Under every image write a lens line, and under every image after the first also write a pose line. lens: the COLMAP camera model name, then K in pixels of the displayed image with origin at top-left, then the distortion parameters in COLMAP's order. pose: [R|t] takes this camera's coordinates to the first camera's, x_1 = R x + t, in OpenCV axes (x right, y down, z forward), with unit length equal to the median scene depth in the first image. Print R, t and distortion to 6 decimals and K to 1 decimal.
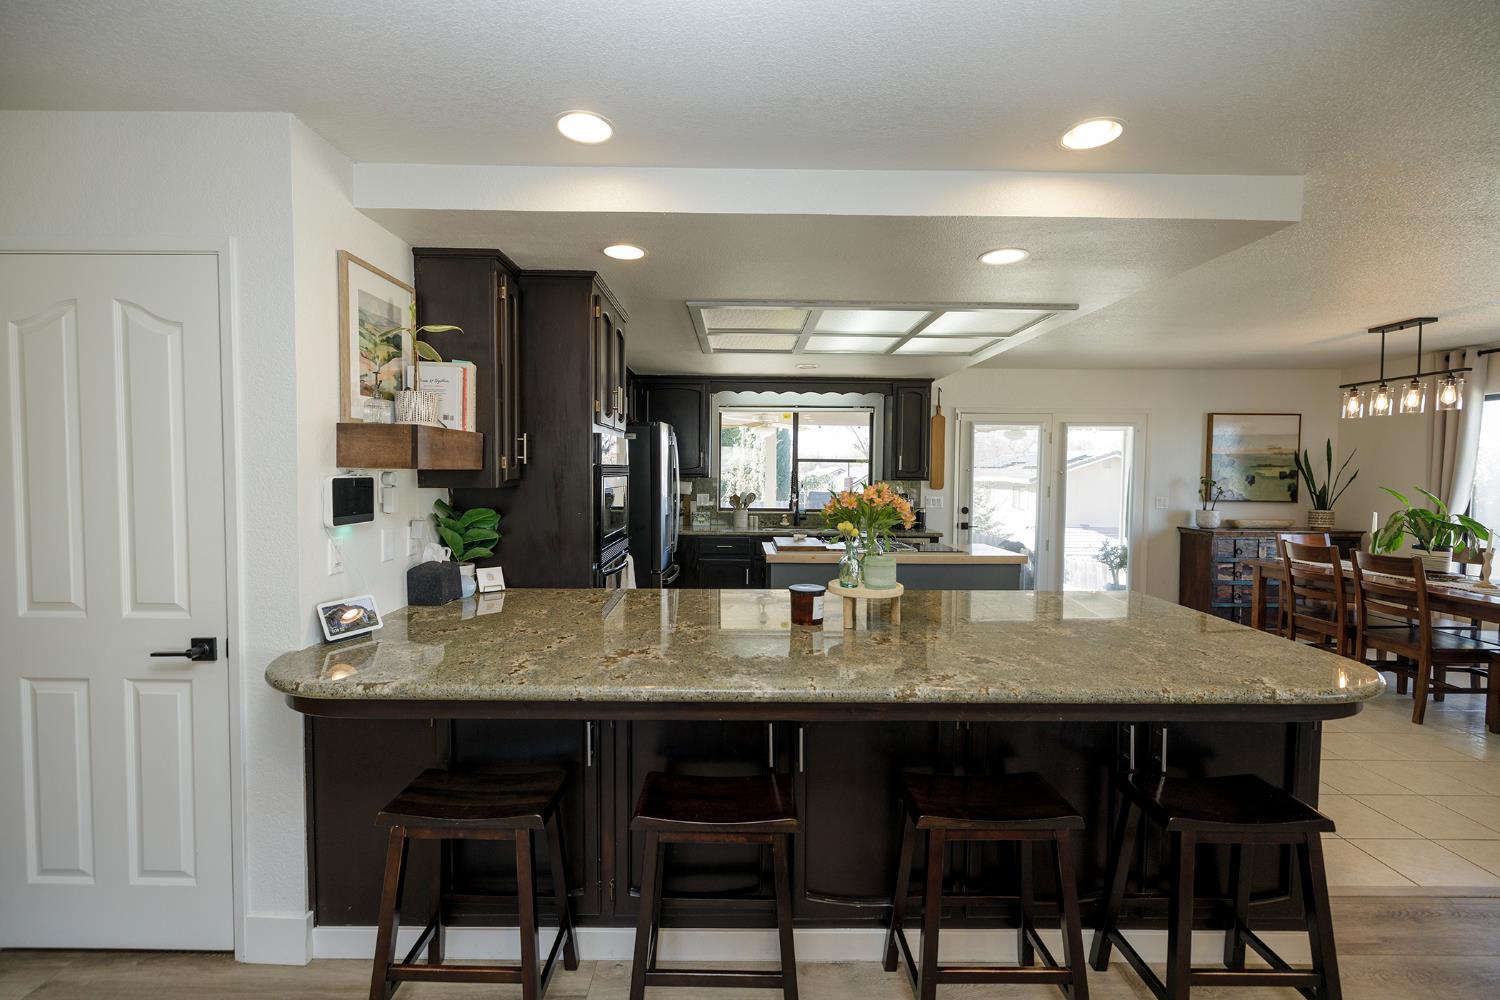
lens RADIAL K [[625.5, 0, 740.8], [0, 625.5, 494.7], [0, 0, 1]] dist [-0.000332, -0.000161]
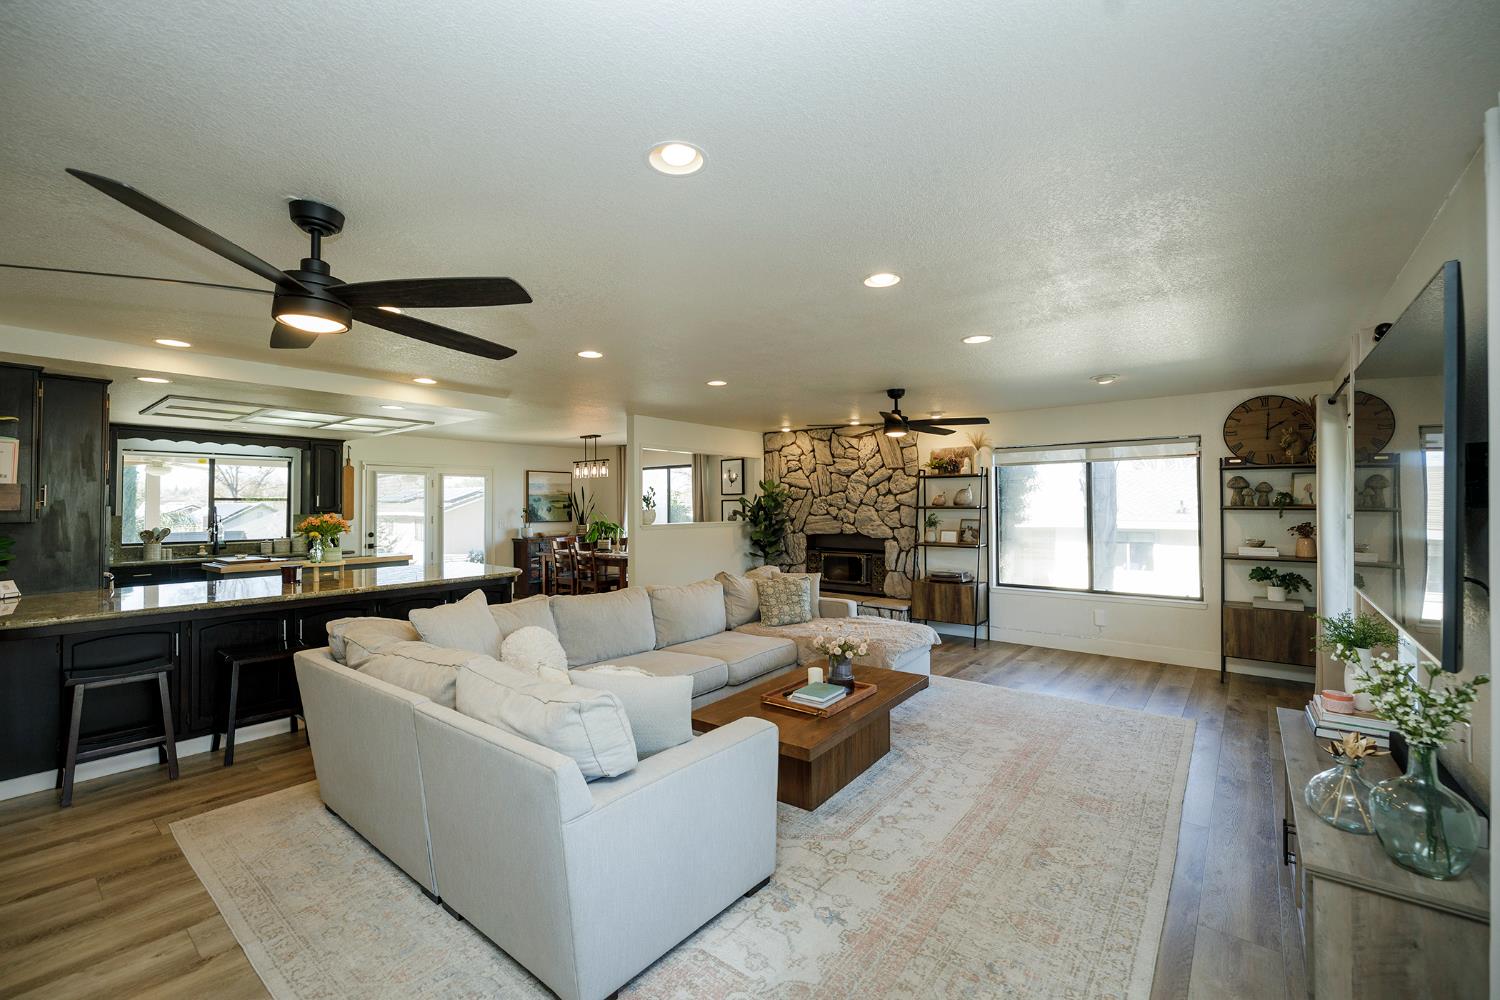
lens RADIAL K [[625.5, 0, 740.8], [0, 625.5, 494.7], [0, 0, 1]] dist [-0.000332, -0.000161]
pose [[0.631465, 0.001314, 0.775403, -0.200795], [0.040104, 0.998605, -0.034352, 0.016931], [-0.774366, 0.052789, 0.630532, -0.518125]]
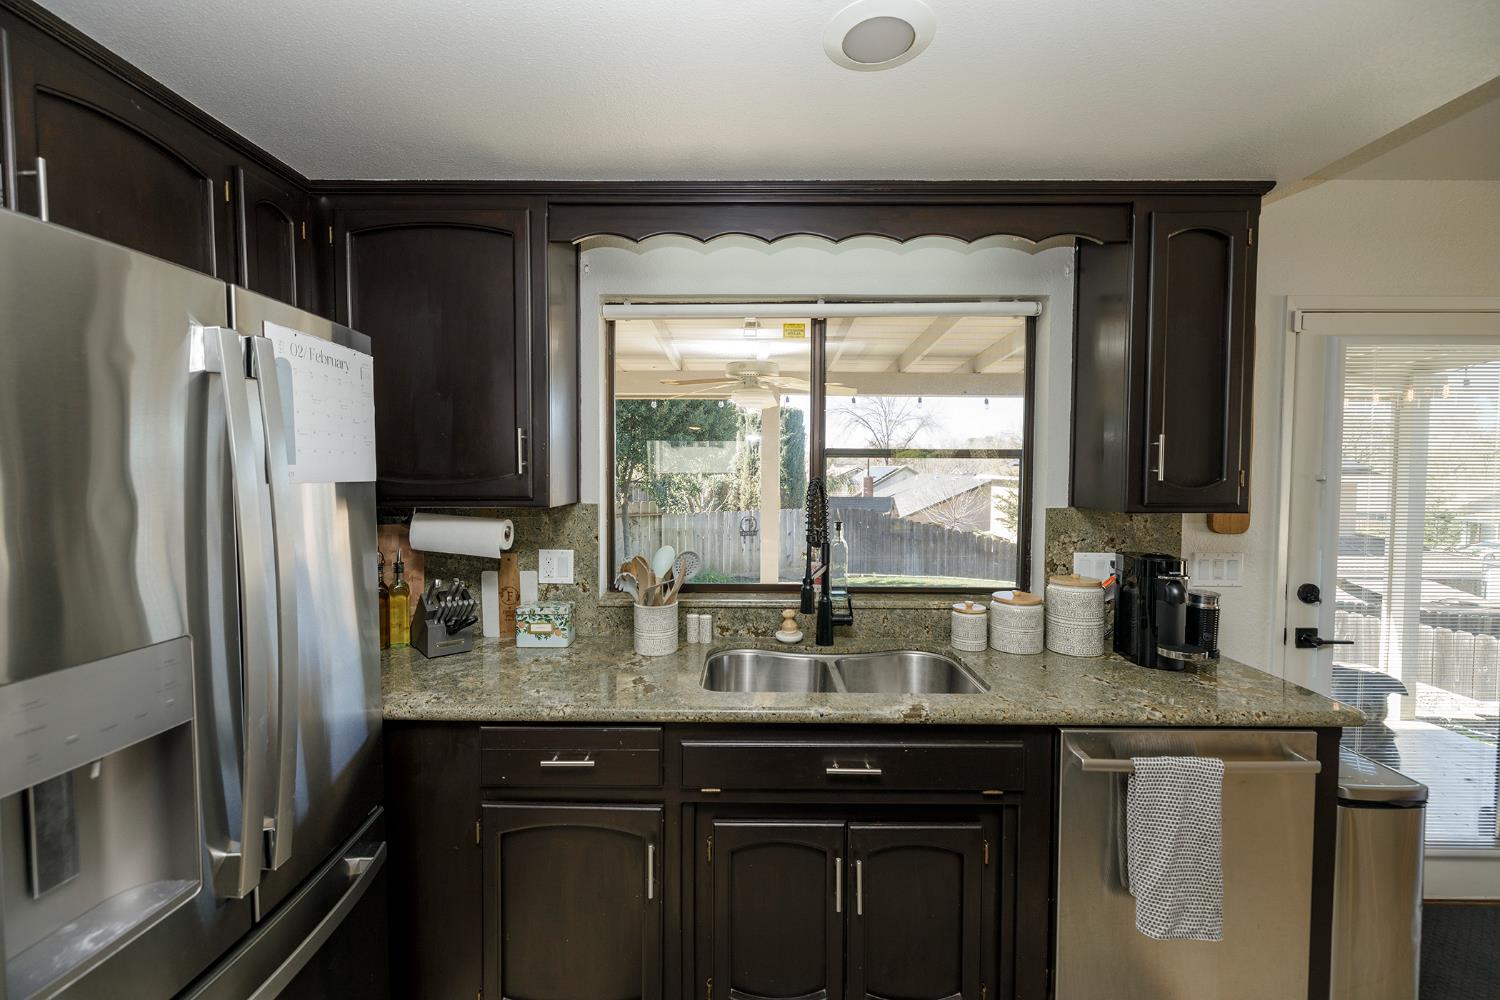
lens RADIAL K [[625.5, 0, 740.8], [0, 625.5, 494.7], [0, 0, 1]] dist [-0.000332, -0.000161]
pose [[0.999763, -0.006395, -0.020800, 0.050452], [0.006431, 0.999978, 0.001694, -0.032864], [0.020788, -0.001827, 0.999782, 0.651330]]
